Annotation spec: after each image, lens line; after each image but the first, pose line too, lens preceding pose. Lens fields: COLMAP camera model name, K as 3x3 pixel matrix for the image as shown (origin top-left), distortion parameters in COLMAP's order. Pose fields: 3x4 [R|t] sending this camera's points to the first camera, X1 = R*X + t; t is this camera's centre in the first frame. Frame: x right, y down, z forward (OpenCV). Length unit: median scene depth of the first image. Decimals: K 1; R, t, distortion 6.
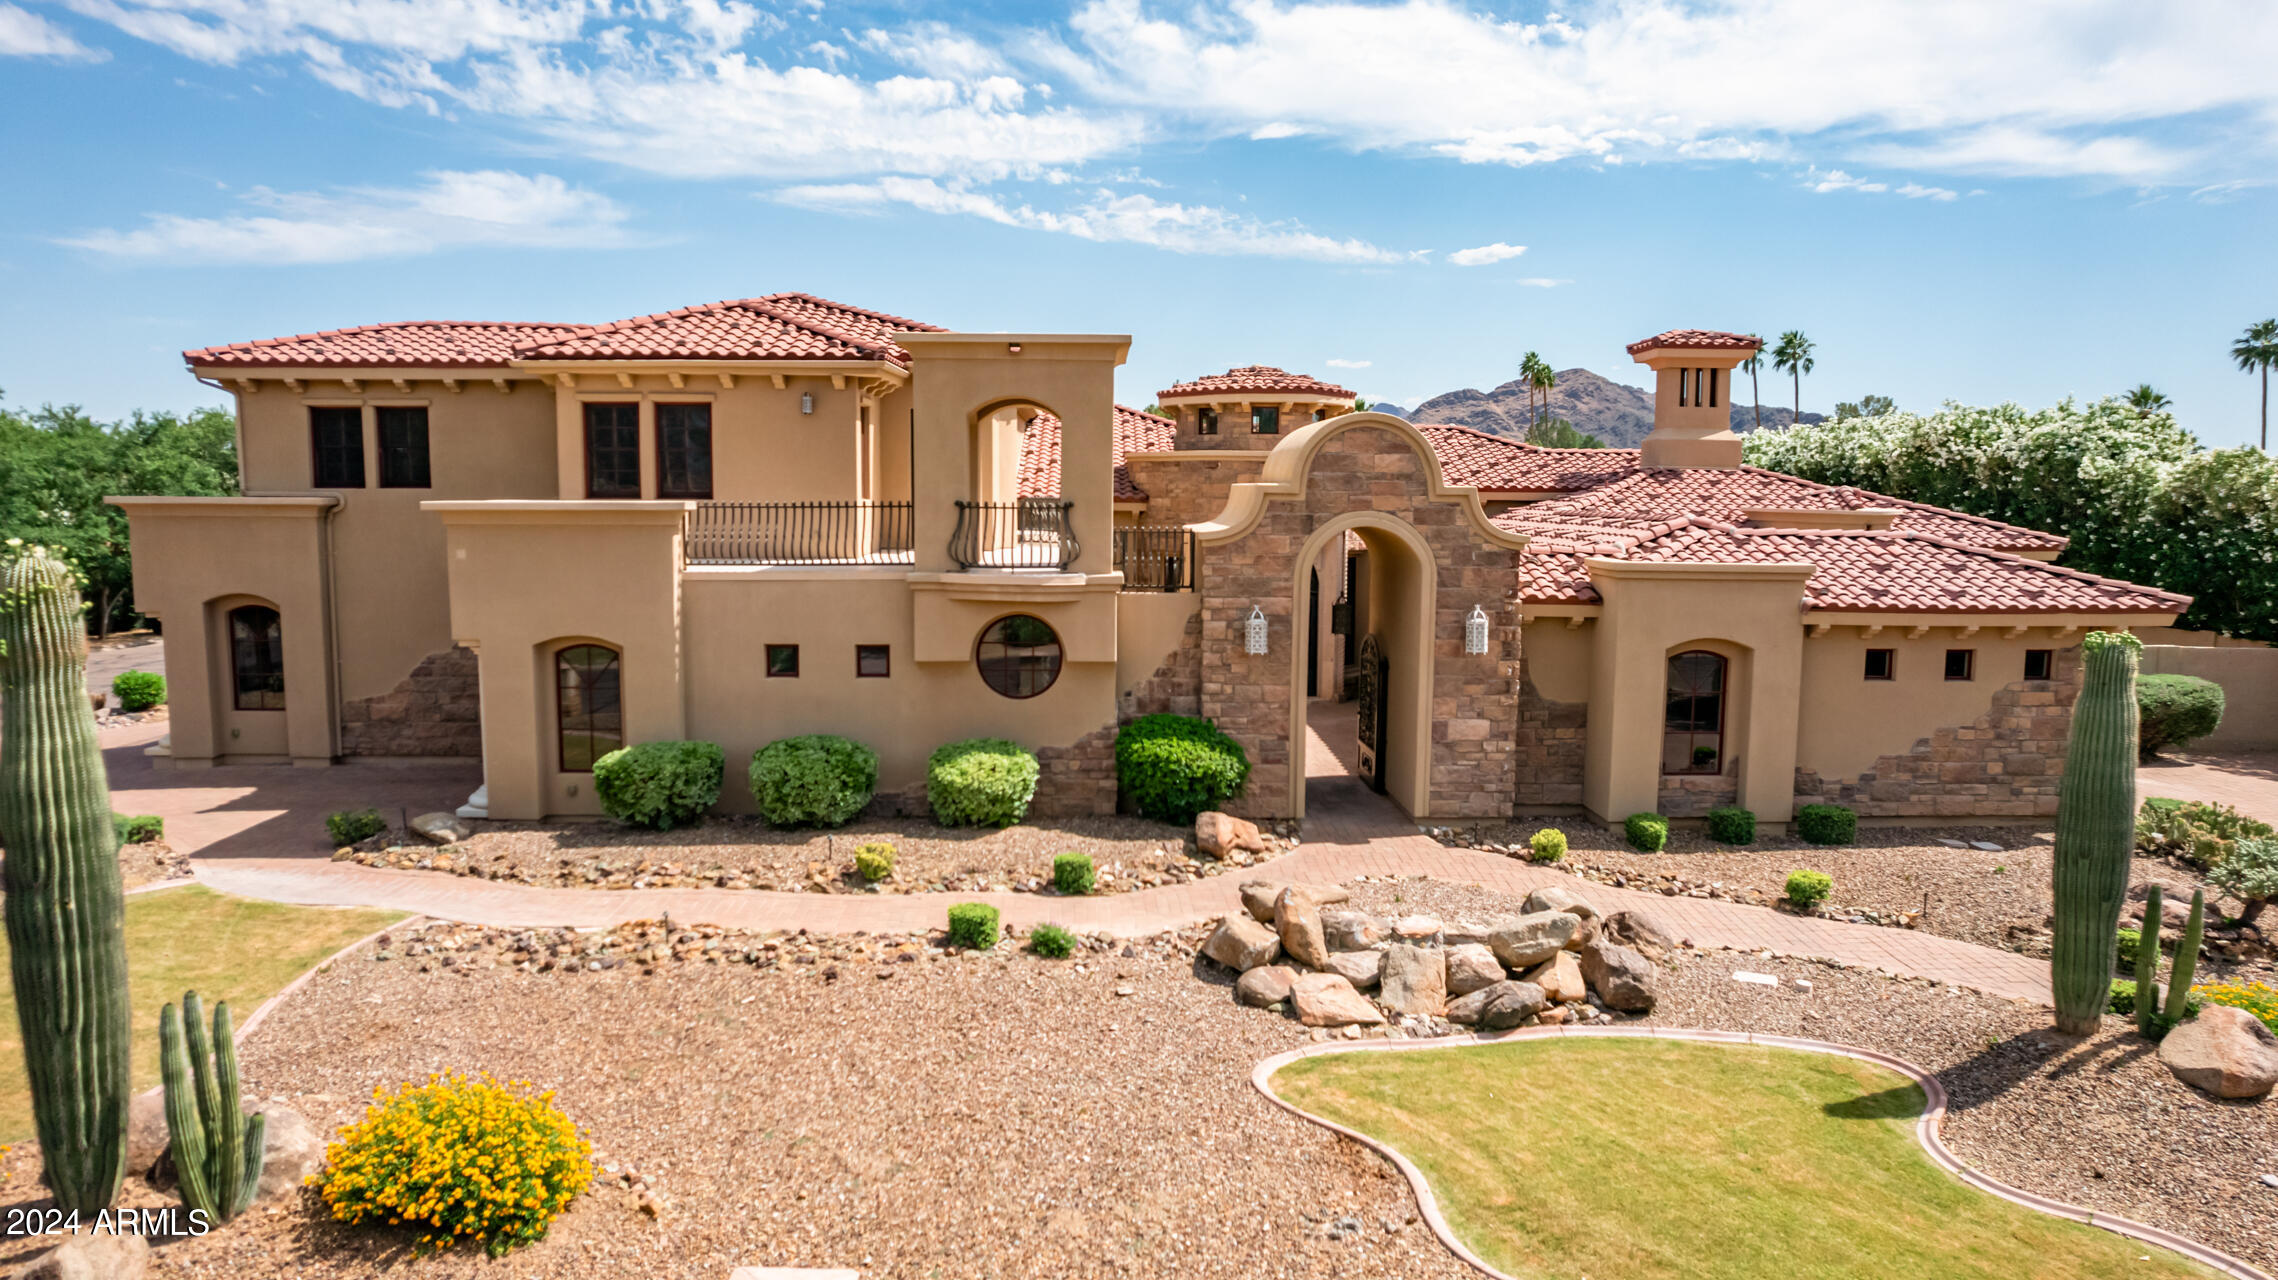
lens RADIAL K [[1455.0, 0, 1156.1], [0, 1455.0, 647.0], [0, 0, 1]] dist [-0.073234, 0.063890]
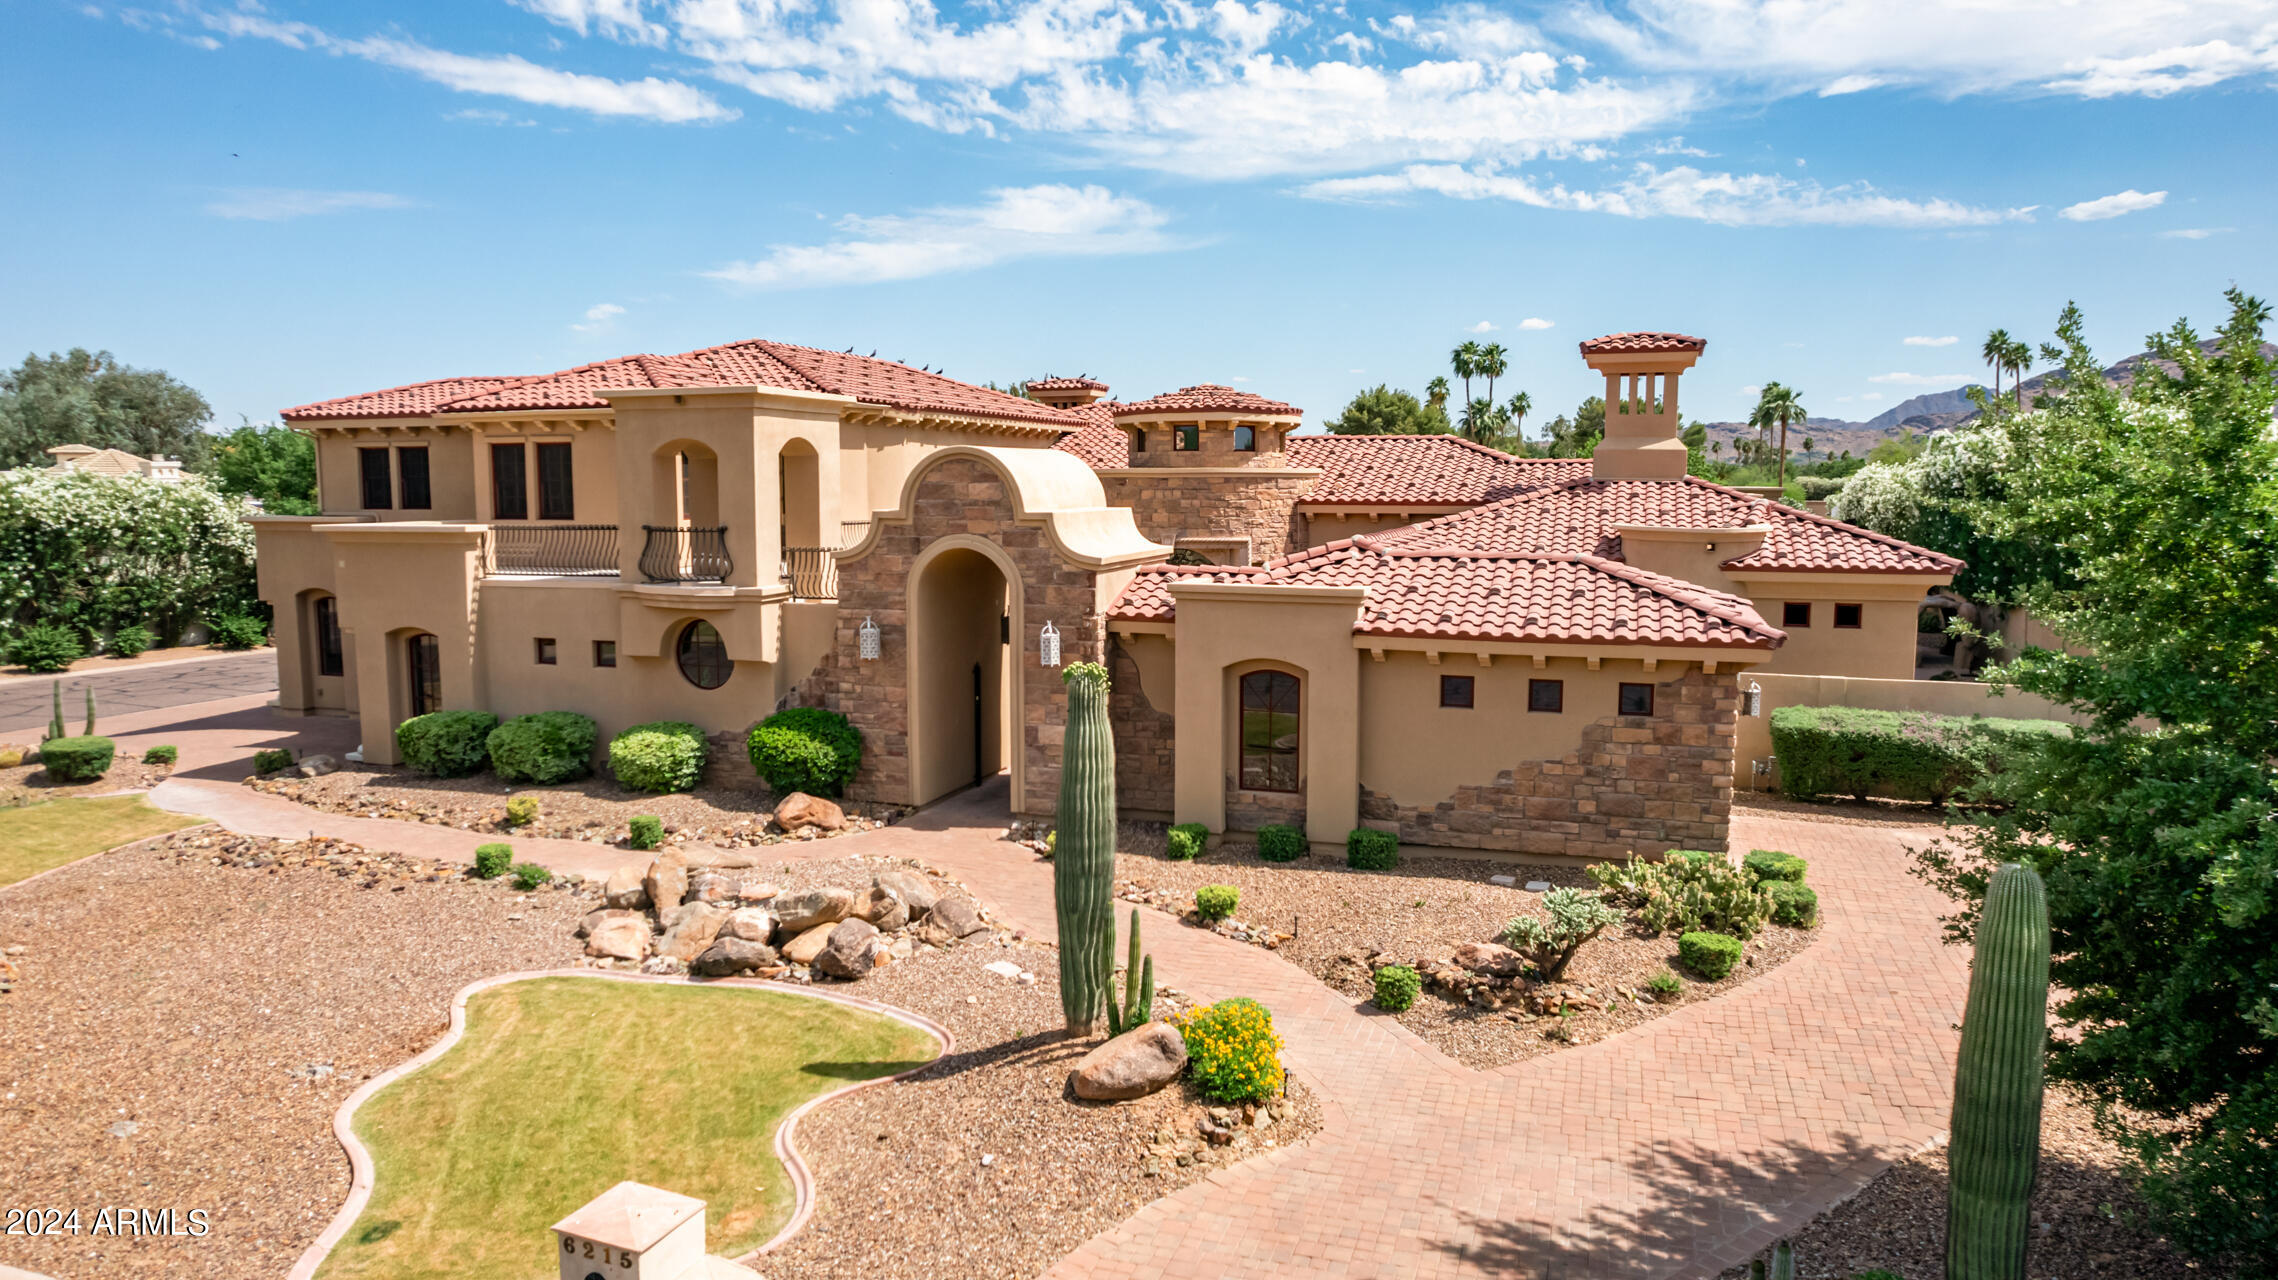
lens RADIAL K [[1484.3, 0, 1148.7], [0, 1484.3, 638.6], [0, 0, 1]] dist [-0.054099, -0.000731]
pose [[0.937932, 0.029637, -0.345551, 0.666039], [-0.031009, 0.999518, 0.001558, -0.019360], [0.345431, 0.009254, 0.938399, -0.018960]]
